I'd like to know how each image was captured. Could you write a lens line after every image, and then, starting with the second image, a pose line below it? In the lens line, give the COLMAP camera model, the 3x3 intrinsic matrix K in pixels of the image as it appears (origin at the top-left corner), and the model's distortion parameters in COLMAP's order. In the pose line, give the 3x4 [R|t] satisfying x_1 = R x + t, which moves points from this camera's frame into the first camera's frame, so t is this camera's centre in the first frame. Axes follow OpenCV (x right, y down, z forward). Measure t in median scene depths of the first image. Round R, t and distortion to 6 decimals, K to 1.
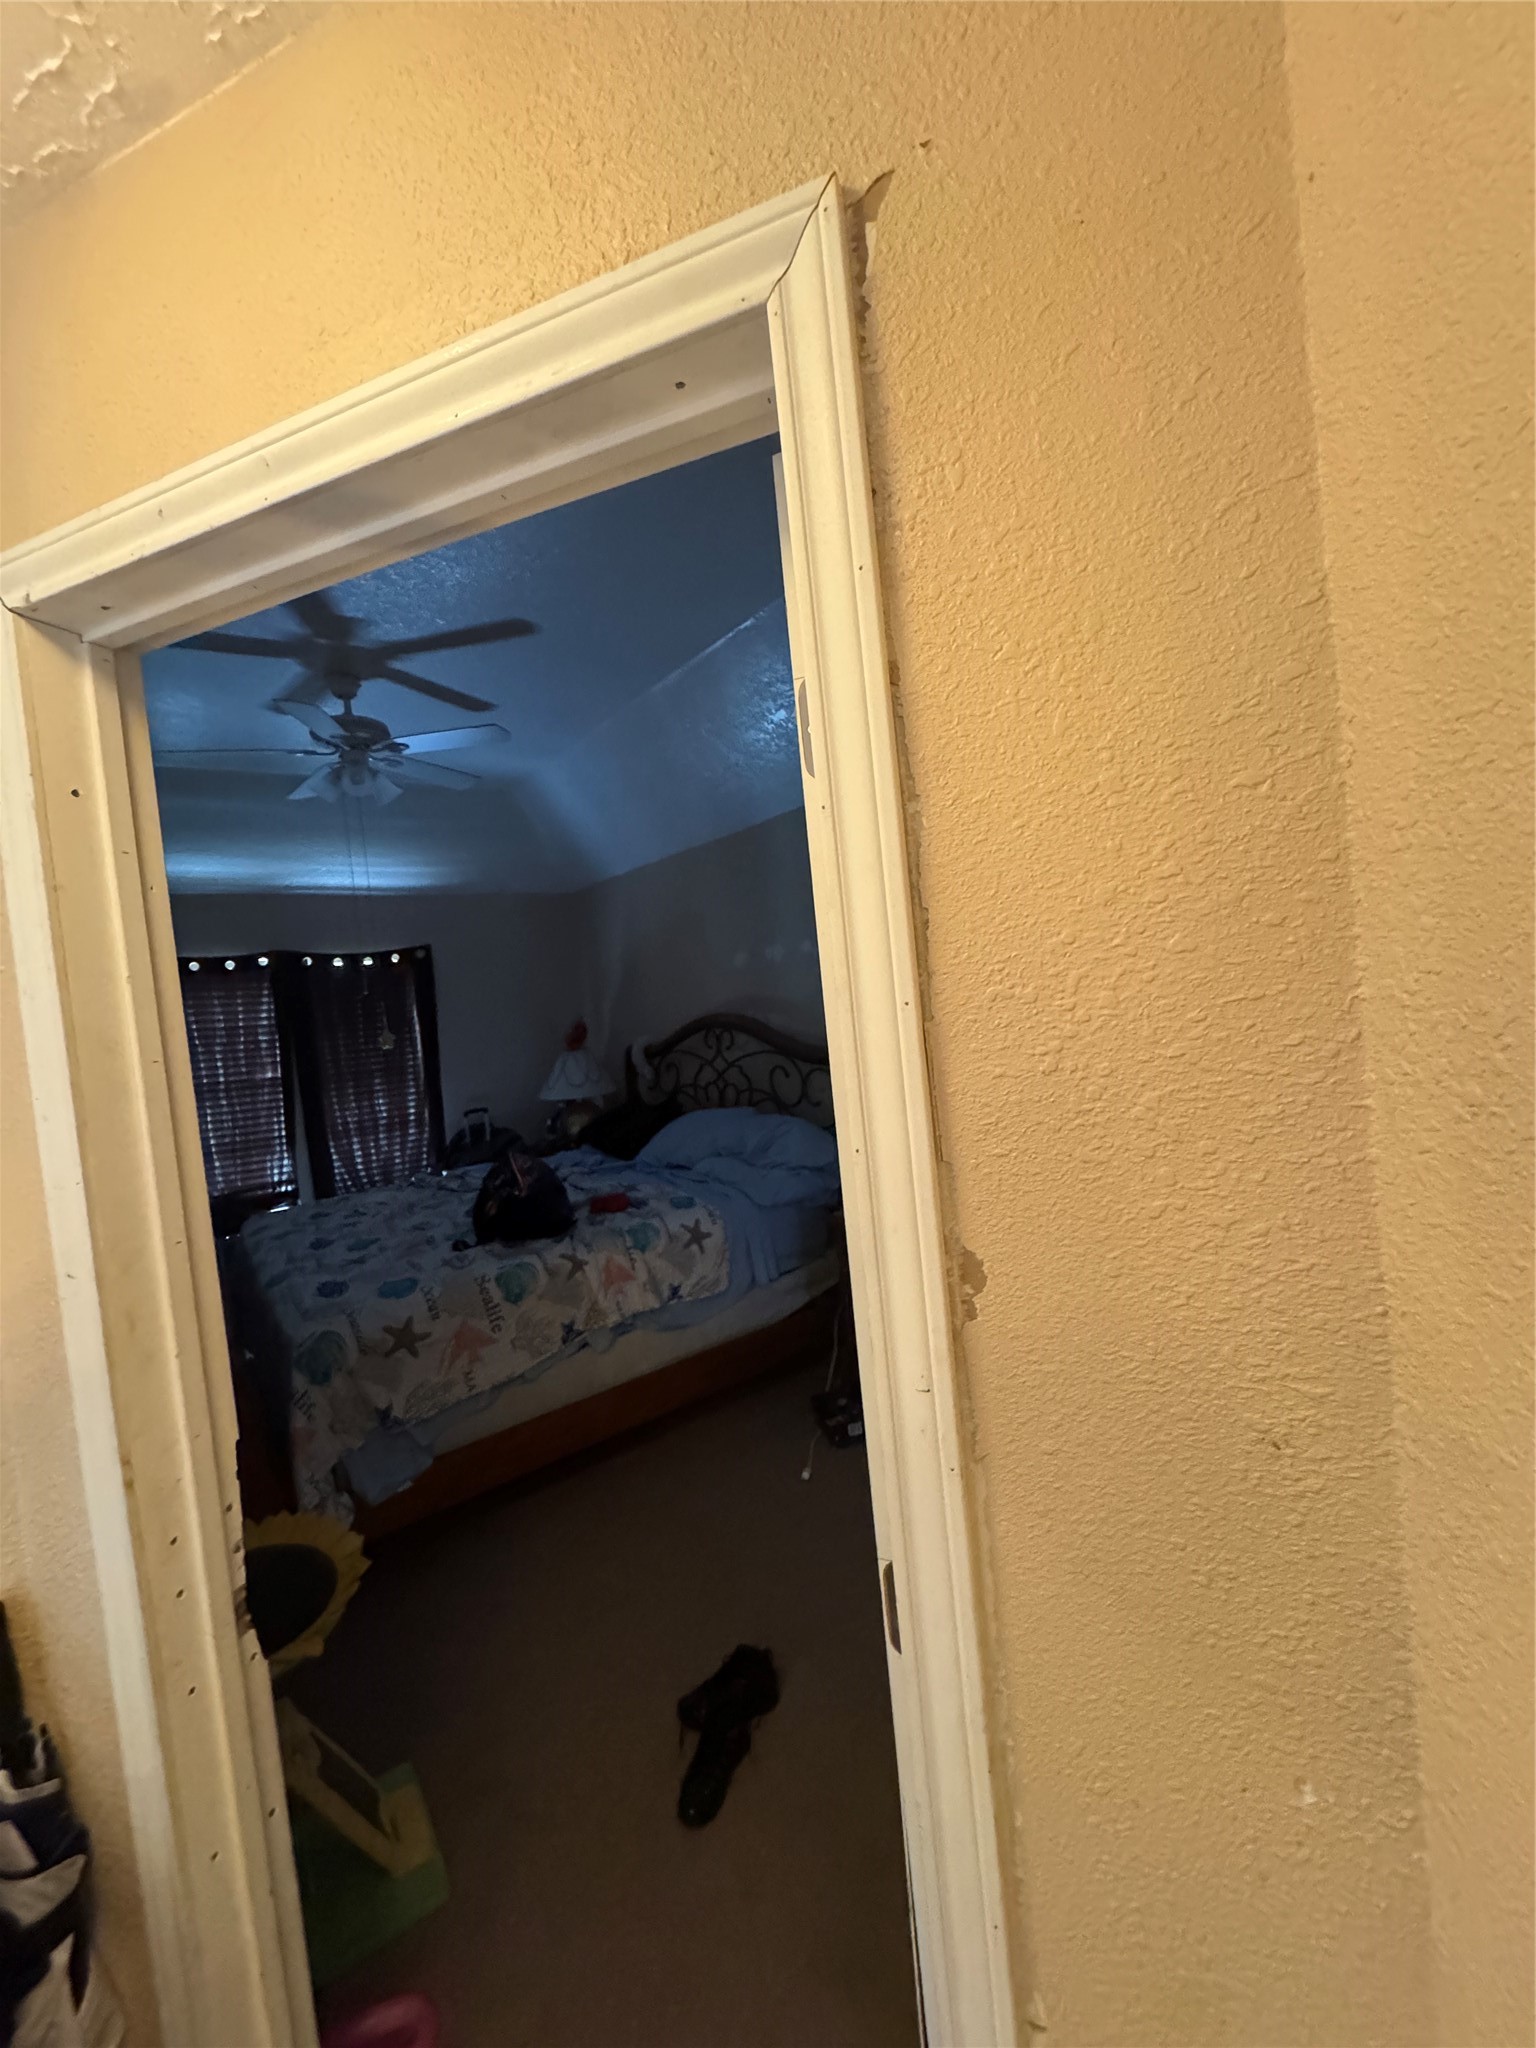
lens RADIAL K [[818.4, 0, 761.4], [0, 818.4, 1024.6], [0, 0, 1]] dist [-0.002053, -0.000264]
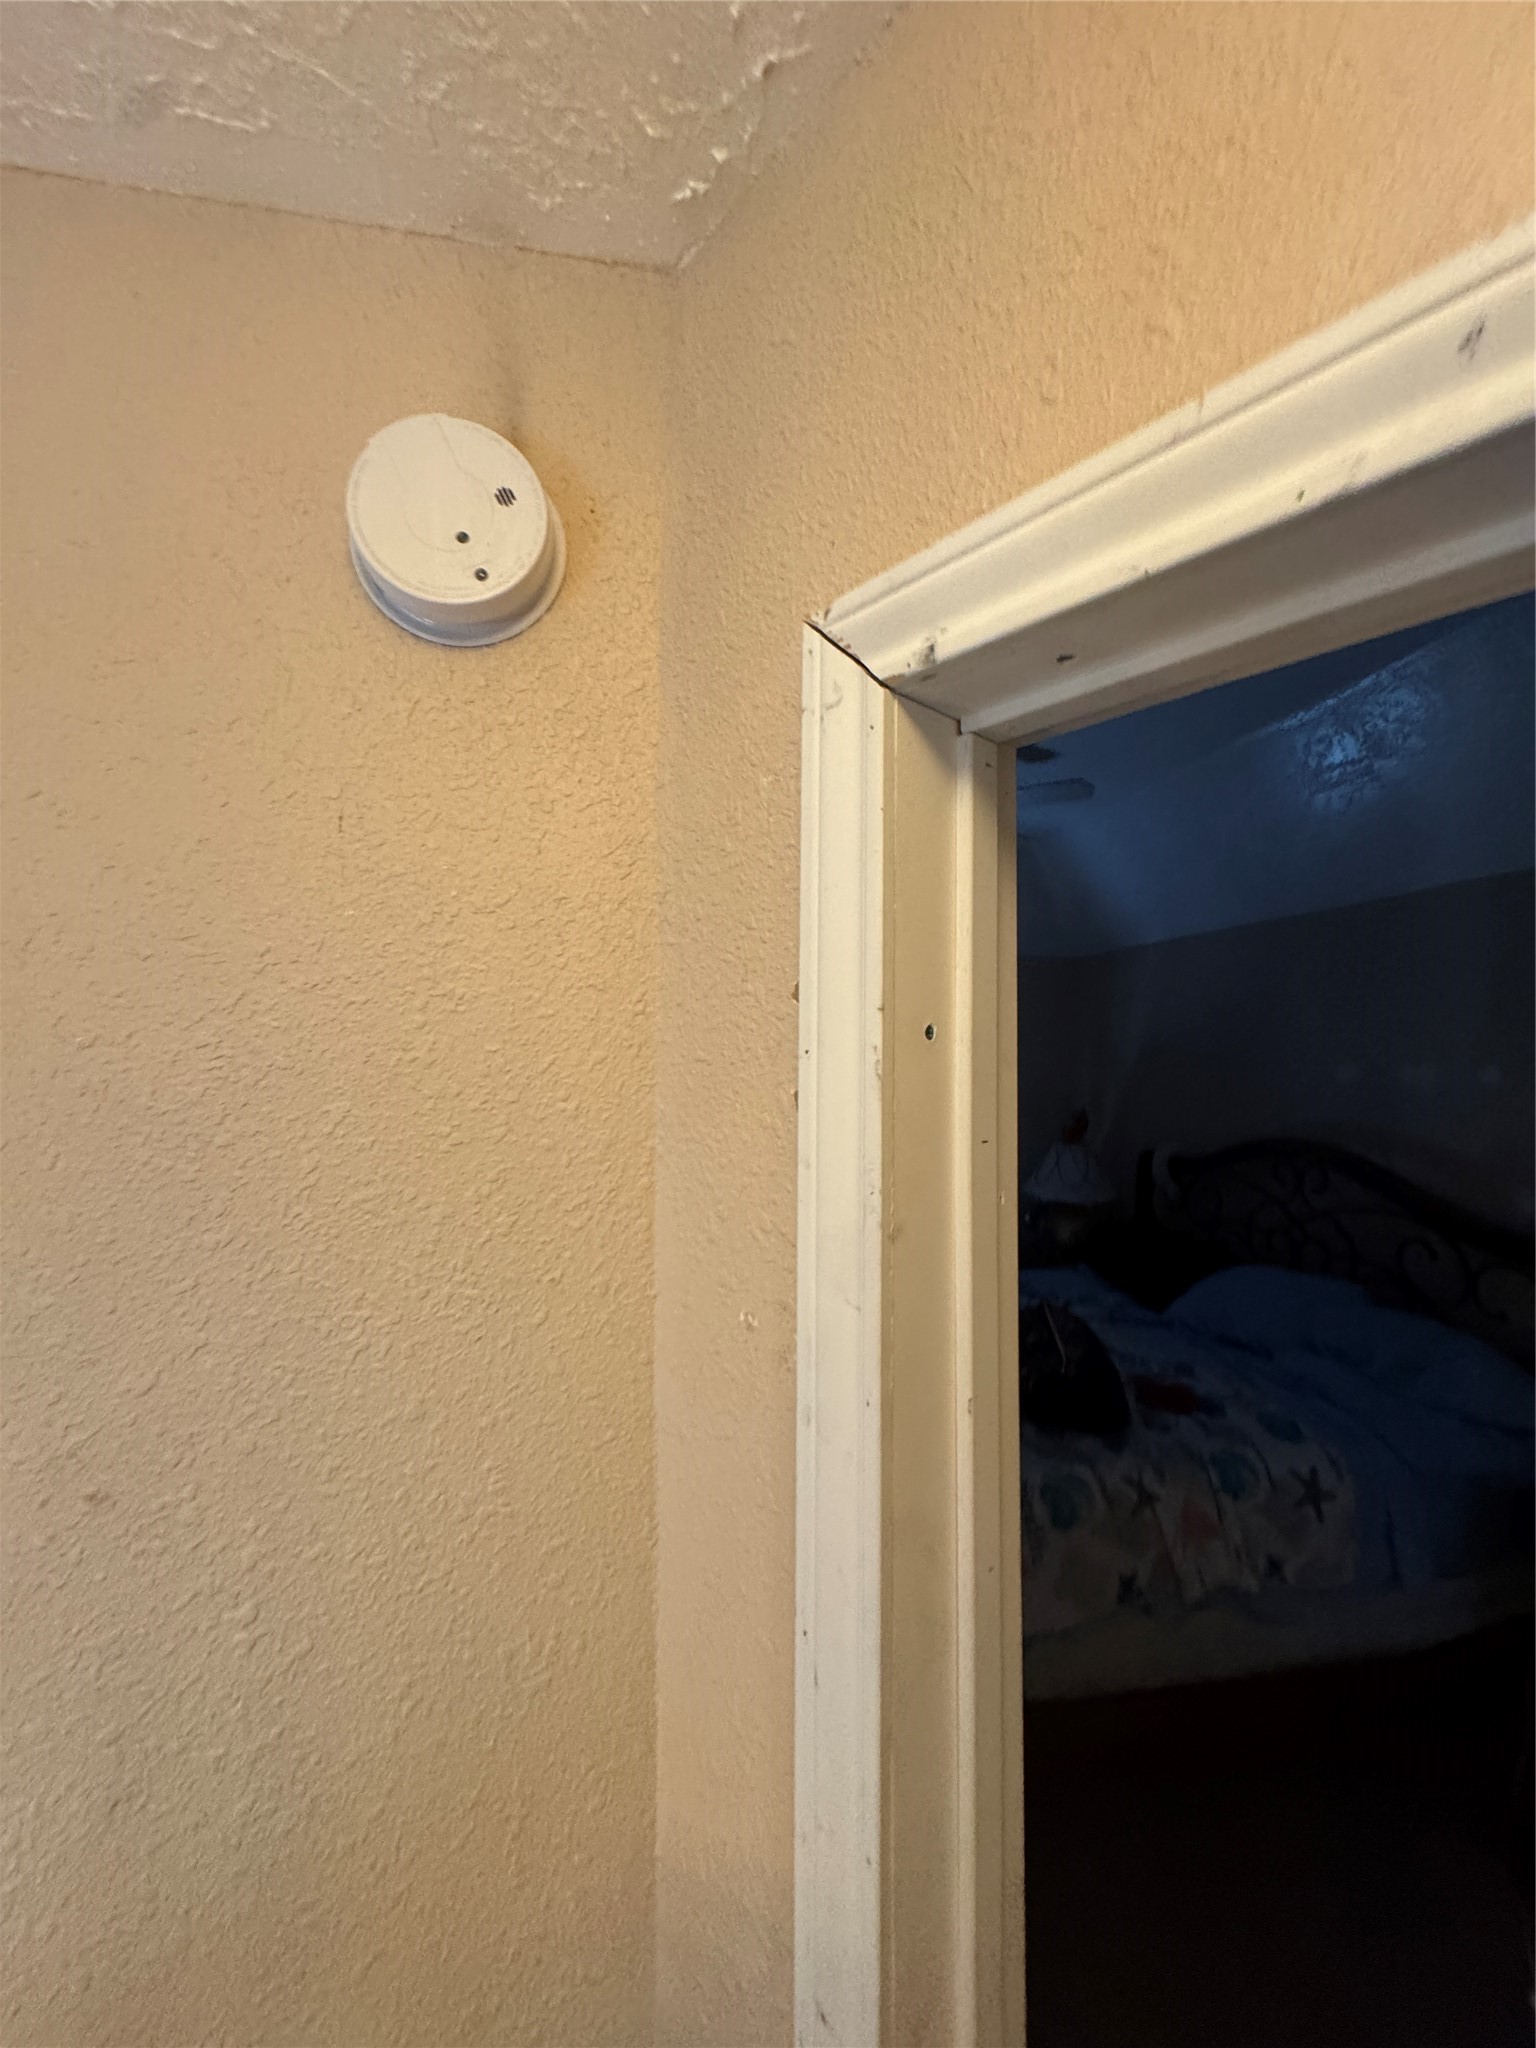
lens RADIAL K [[818.4, 0, 773.9], [0, 818.4, 1025.9], [0, 0, 1]] dist [-0.002053, -0.000264]
pose [[0.879275, 0.093807, -0.466985, -0.200336], [-0.112883, 0.993524, -0.012967, -0.078463], [0.462744, 0.064116, 0.884170, 0.148493]]
